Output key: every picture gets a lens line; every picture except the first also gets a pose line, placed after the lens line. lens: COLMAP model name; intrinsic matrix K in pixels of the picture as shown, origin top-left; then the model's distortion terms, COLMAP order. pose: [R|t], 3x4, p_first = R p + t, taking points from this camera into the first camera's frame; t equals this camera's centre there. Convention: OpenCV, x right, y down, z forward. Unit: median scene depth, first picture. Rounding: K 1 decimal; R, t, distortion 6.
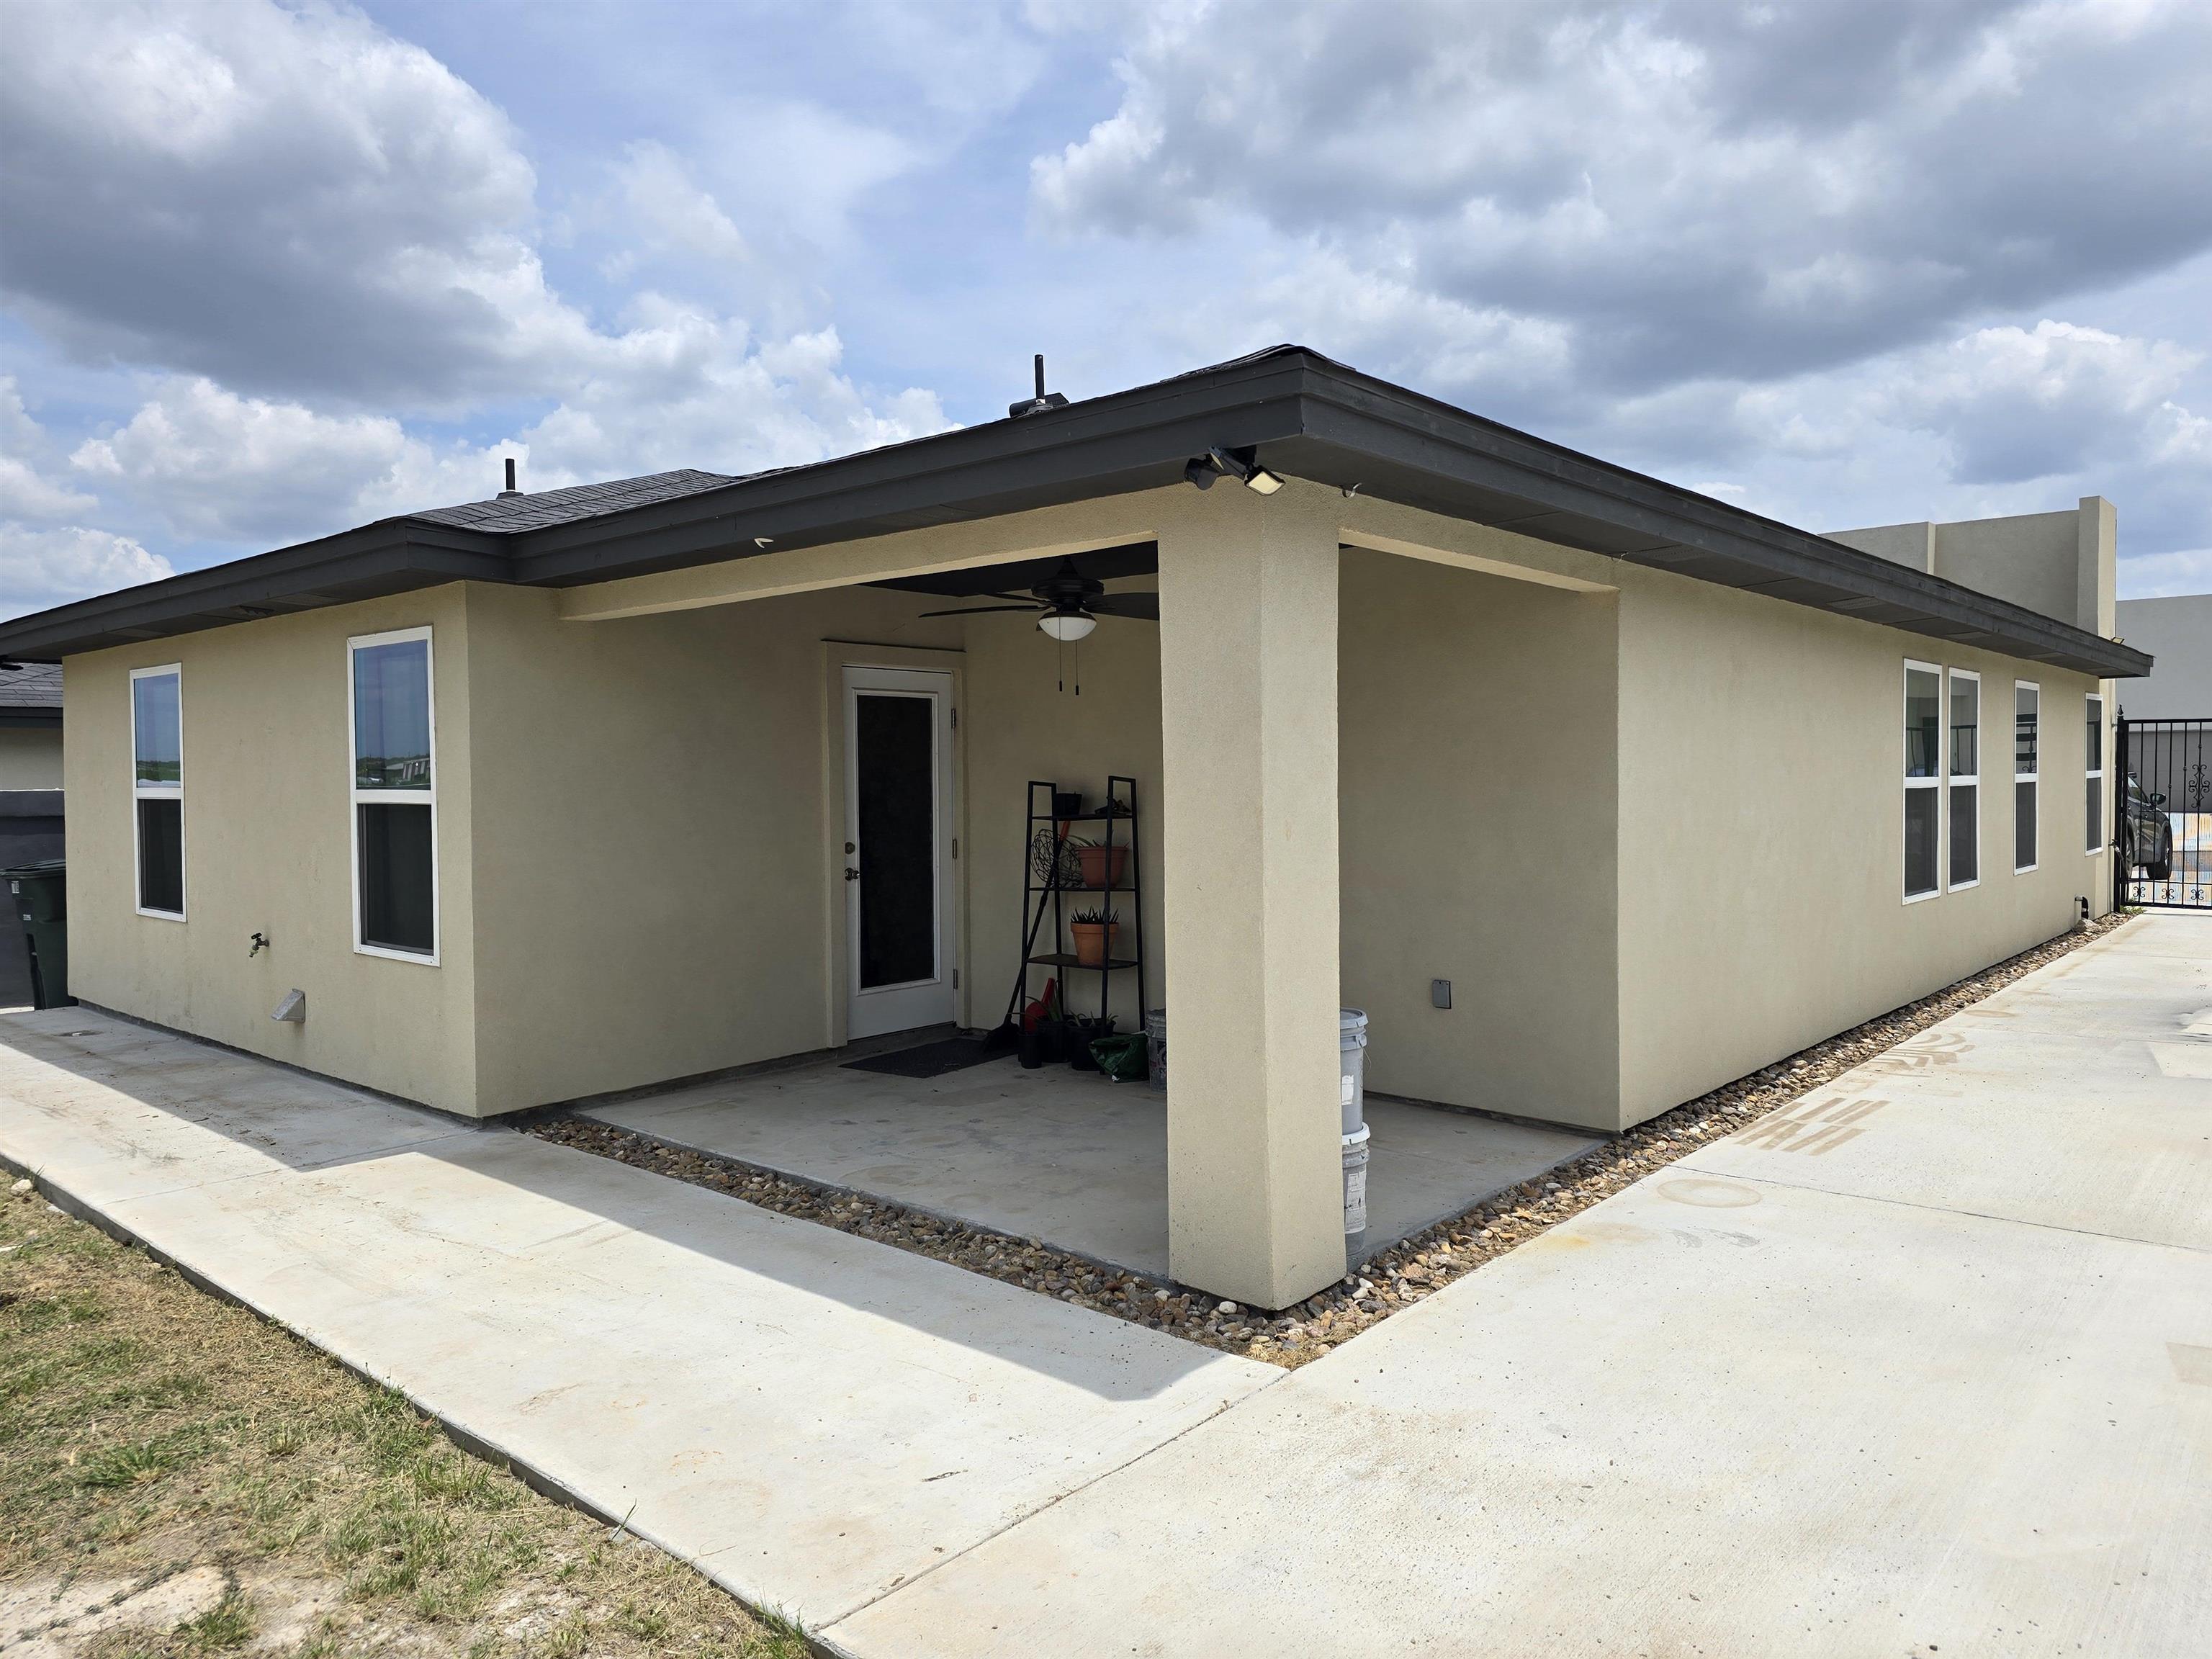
lens RADIAL K [[1483.2, 0, 1106.0], [0, 1483.2, 829.5], [0, 0, 1]] dist [0.020228, 0.002753]
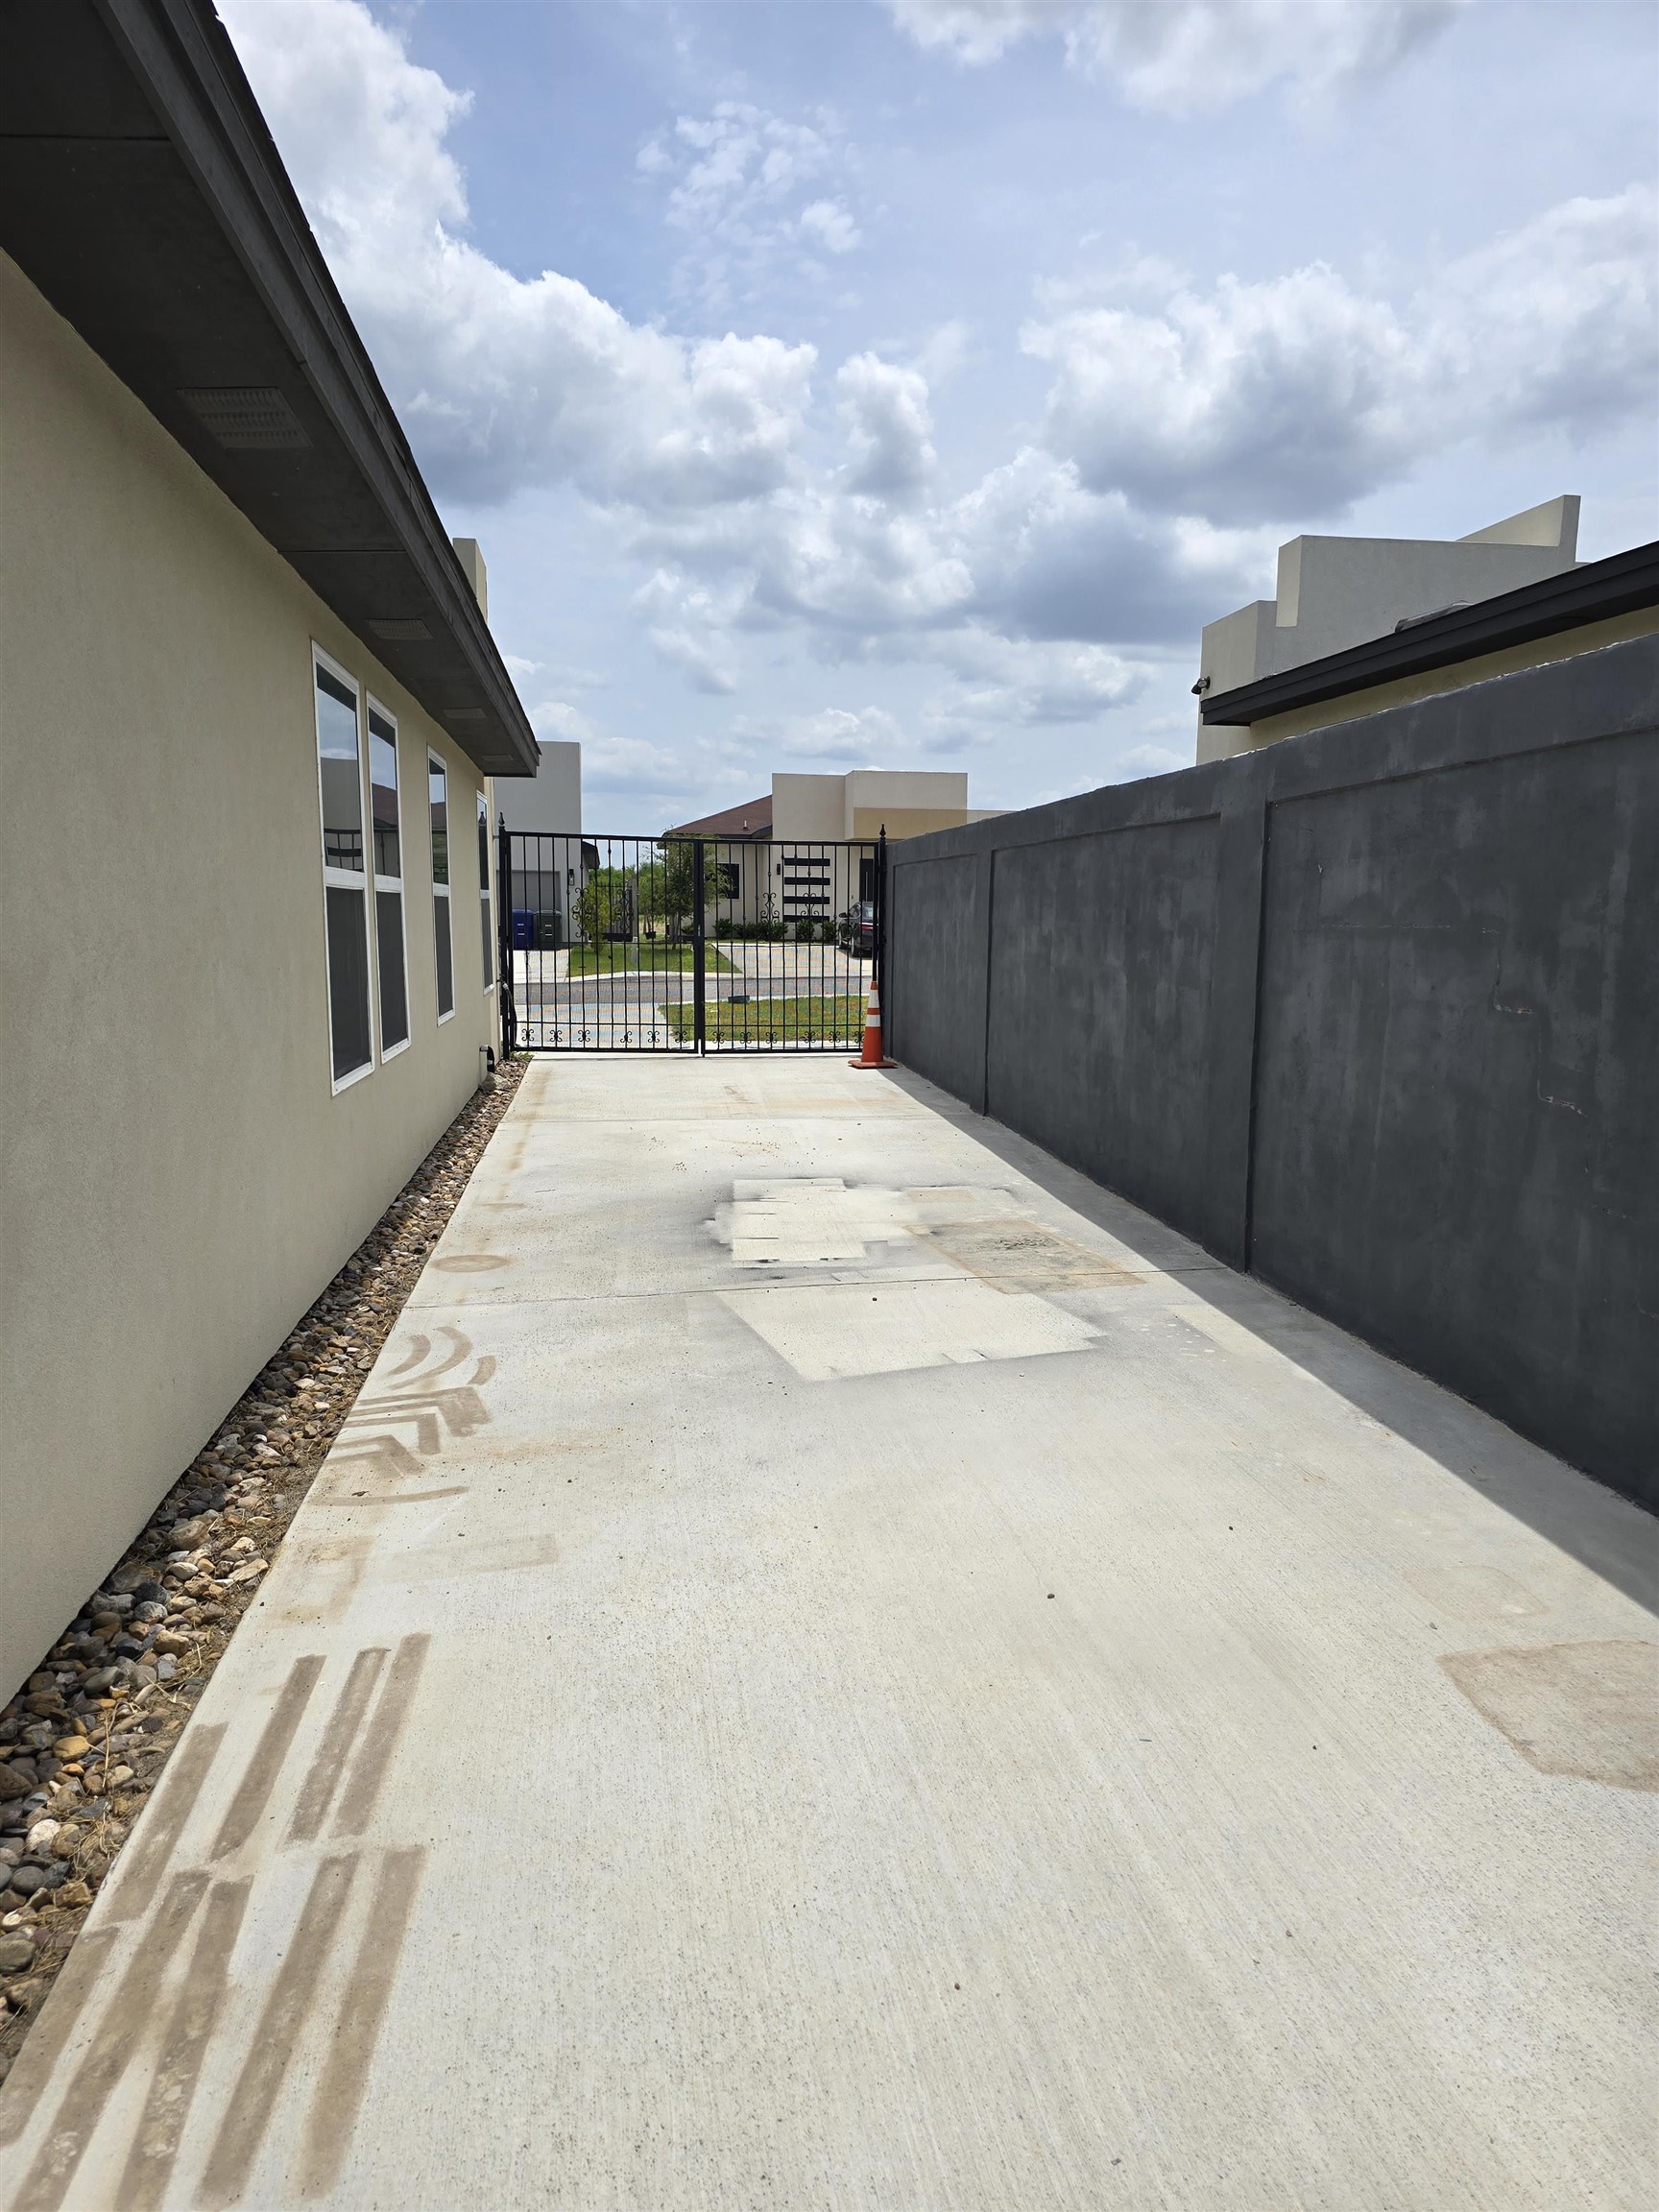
lens RADIAL K [[1483.2, 0, 829.5], [0, 1483.2, 1106.0], [0, 0, 1]] dist [0.020228, 0.002753]
pose [[0.638225, -0.083885, 0.765266, 0.198504], [0.014436, 0.995175, 0.097047, 0.002715], [-0.769715, -0.050890, 0.636357, 0.441990]]
